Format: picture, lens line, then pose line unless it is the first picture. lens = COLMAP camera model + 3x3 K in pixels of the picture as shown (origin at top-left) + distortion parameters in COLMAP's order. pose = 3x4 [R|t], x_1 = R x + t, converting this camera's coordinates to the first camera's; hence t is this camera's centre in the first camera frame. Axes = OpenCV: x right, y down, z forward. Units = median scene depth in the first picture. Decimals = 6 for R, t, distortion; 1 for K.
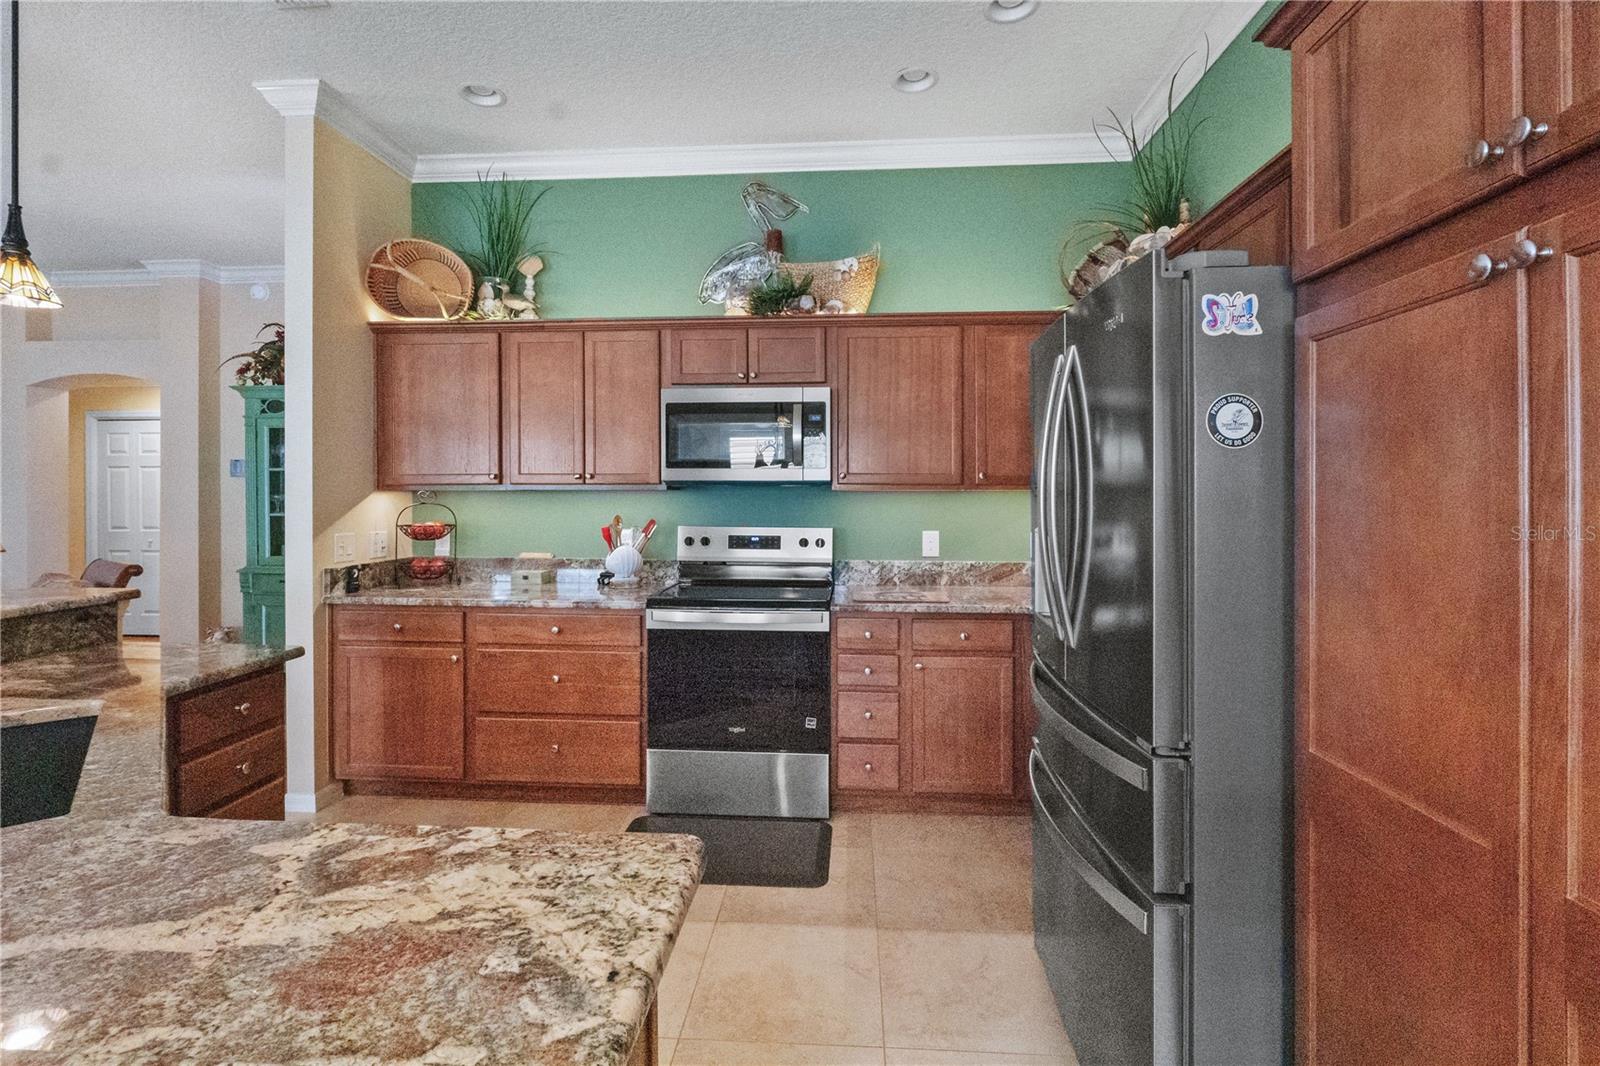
lens RADIAL K [[735.6, 0, 801.7], [0, 735.6, 494.3], [0, 0, 1]] dist [-0.014497, 0.000128]
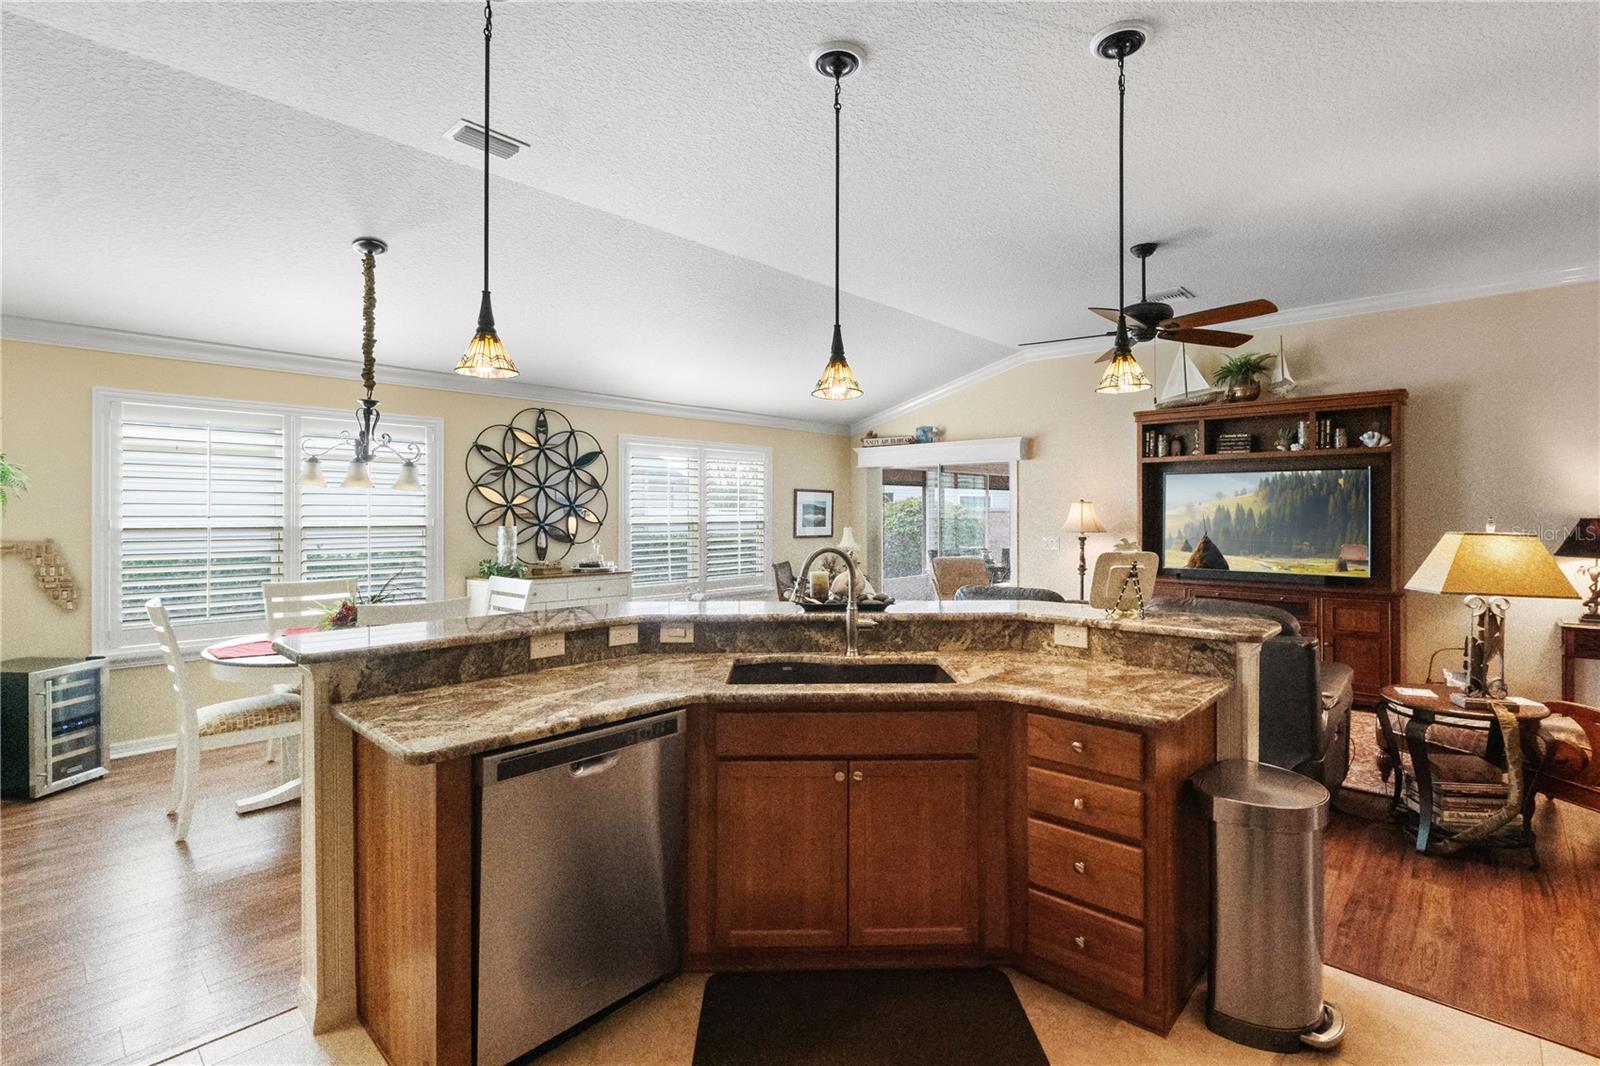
lens RADIAL K [[735.6, 0, 808.2], [0, 735.6, 514.2], [0, 0, 1]] dist [-0.014497, 0.000128]
pose [[-0.640380, 0.001641, -0.768057, 0.292459], [0.000230, 0.999998, 0.001944, -0.042781], [0.768058, 0.001068, -0.640379, 1.372206]]
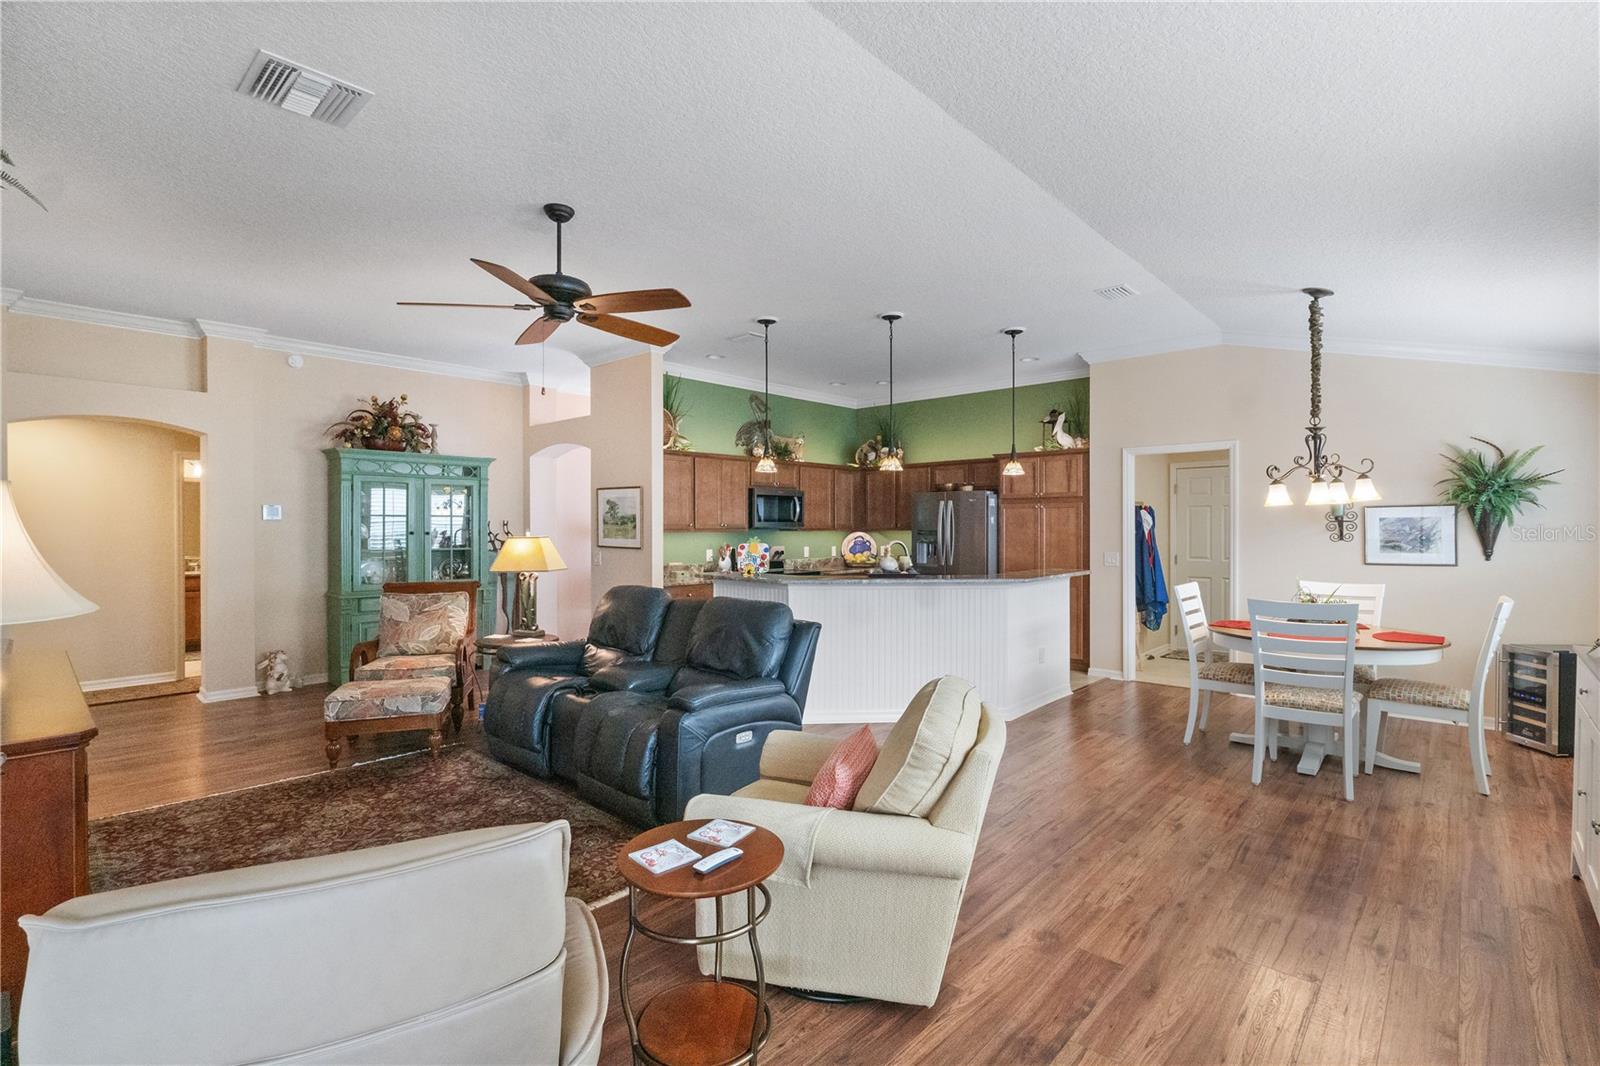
lens RADIAL K [[735.6, 0, 802.2], [0, 735.6, 527.5], [0, 0, 1]] dist [-0.014497, 0.000128]
pose [[0.636579, -0.003232, 0.771204, -3.296804], [0.000842, 0.999994, 0.003495, -0.044552], [-0.771211, -0.001576, 0.636578, -1.054582]]
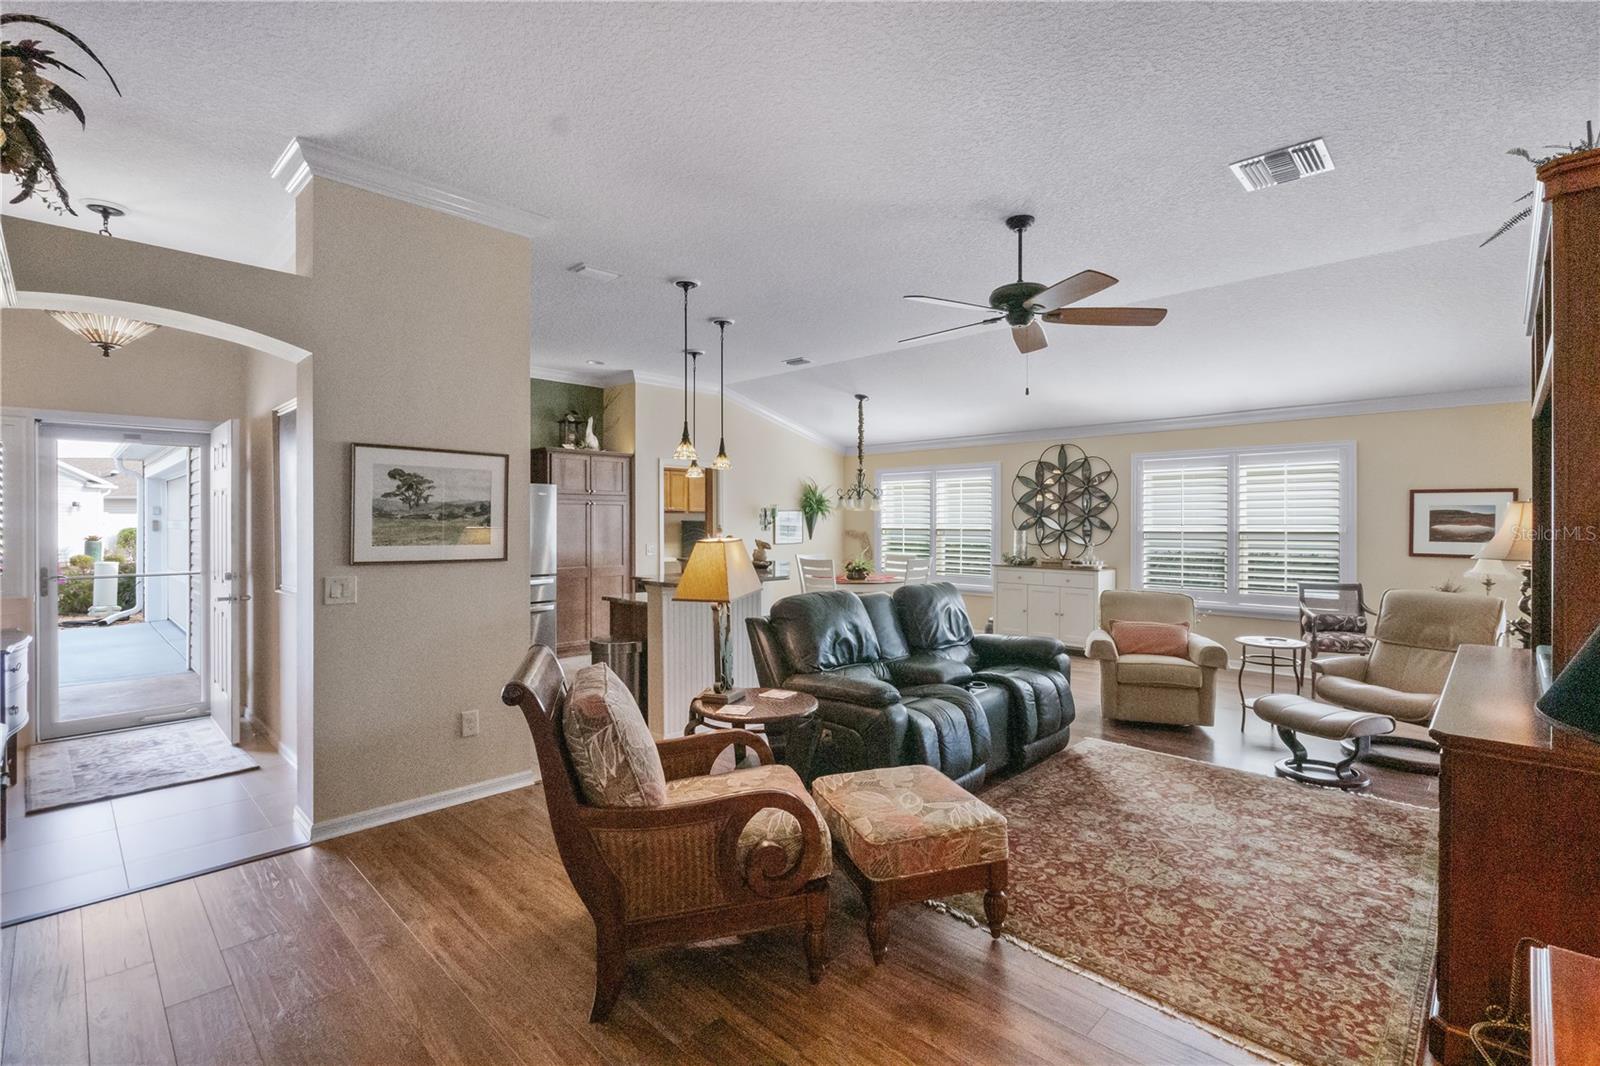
lens RADIAL K [[735.6, 0, 805.5], [0, 735.6, 519.7], [0, 0, 1]] dist [-0.014497, 0.000128]
pose [[-0.757158, 0.002057, 0.653229, -3.081353], [-0.000646, 0.999992, -0.003899, -0.037778], [-0.653232, -0.003374, -0.757150, 2.656510]]
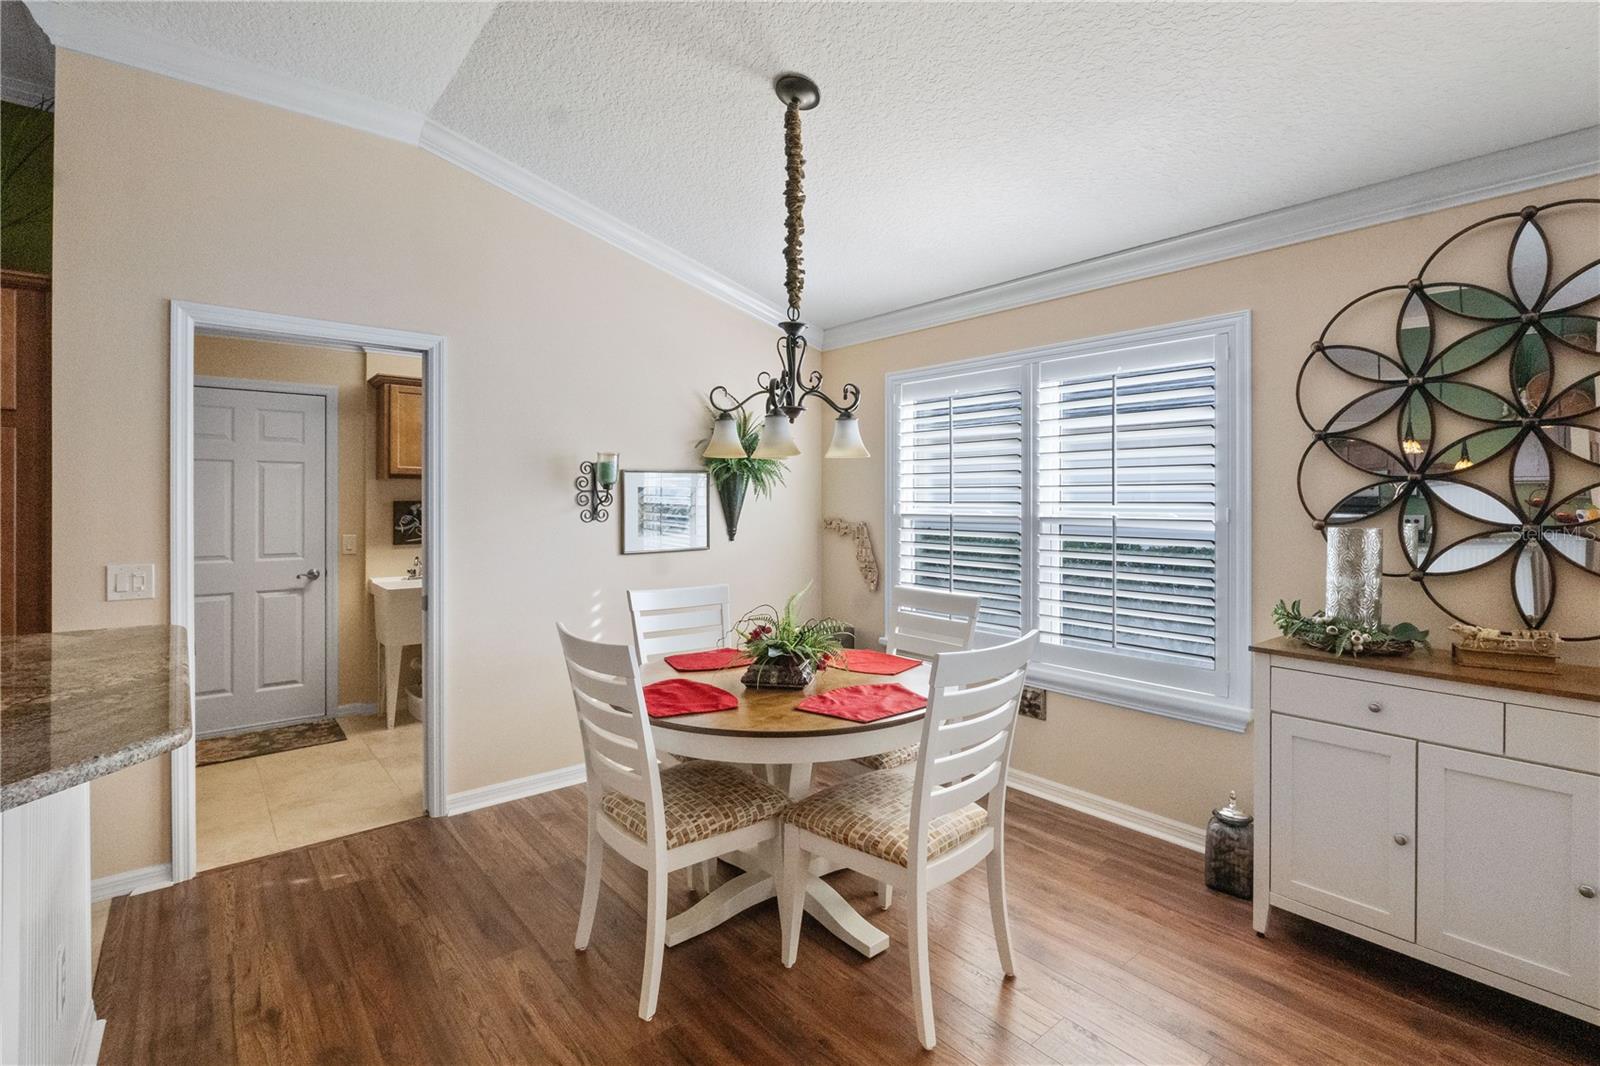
lens RADIAL K [[735.6, 0, 800.8], [0, 735.6, 500.8], [0, 0, 1]] dist [-0.014497, 0.000128]
pose [[-0.679138, -0.001585, 0.734009, -1.474979], [-0.002830, 0.999996, -0.000459, -0.033653], [-0.734005, -0.002389, -0.679140, 0.049415]]
